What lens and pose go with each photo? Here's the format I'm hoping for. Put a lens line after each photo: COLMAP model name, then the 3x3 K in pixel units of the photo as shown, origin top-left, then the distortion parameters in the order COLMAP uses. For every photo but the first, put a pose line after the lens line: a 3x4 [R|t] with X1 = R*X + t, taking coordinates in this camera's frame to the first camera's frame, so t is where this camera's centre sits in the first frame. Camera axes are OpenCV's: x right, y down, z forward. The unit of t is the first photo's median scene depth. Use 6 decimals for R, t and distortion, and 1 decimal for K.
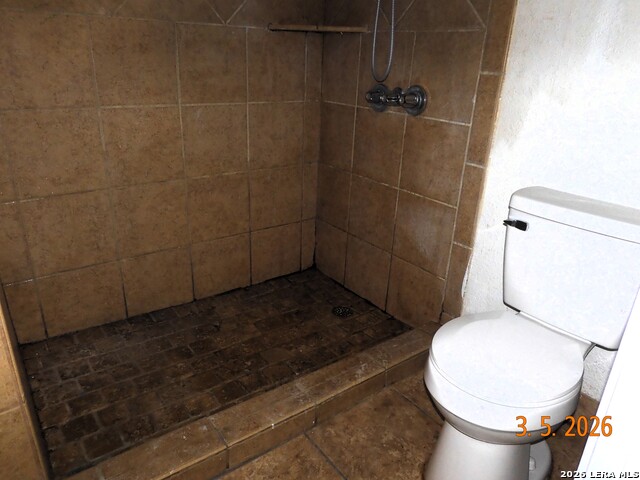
lens RADIAL K [[457.1, 0, 320.0], [0, 457.1, 240.0], [0, 0, 1]] dist [0.001530, 0.003044]
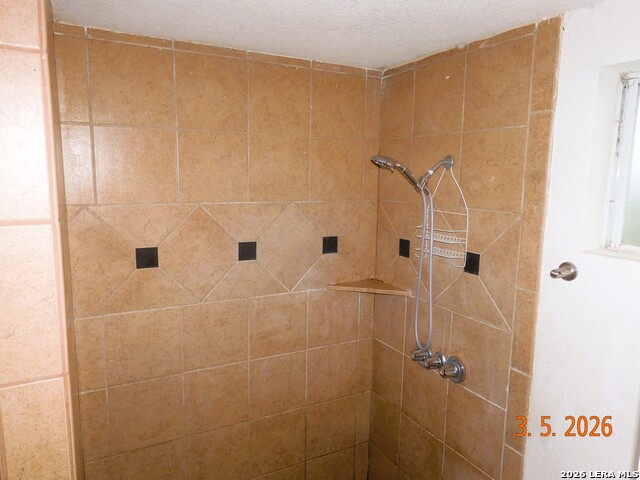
lens RADIAL K [[457.1, 0, 320.0], [0, 457.1, 240.0], [0, 0, 1]] dist [0.001530, 0.003044]
pose [[0.988951, -0.002769, -0.148218, 0.046461], [-0.032997, 0.970632, -0.238297, -0.308779], [0.144525, 0.240555, 0.959816, -0.166375]]
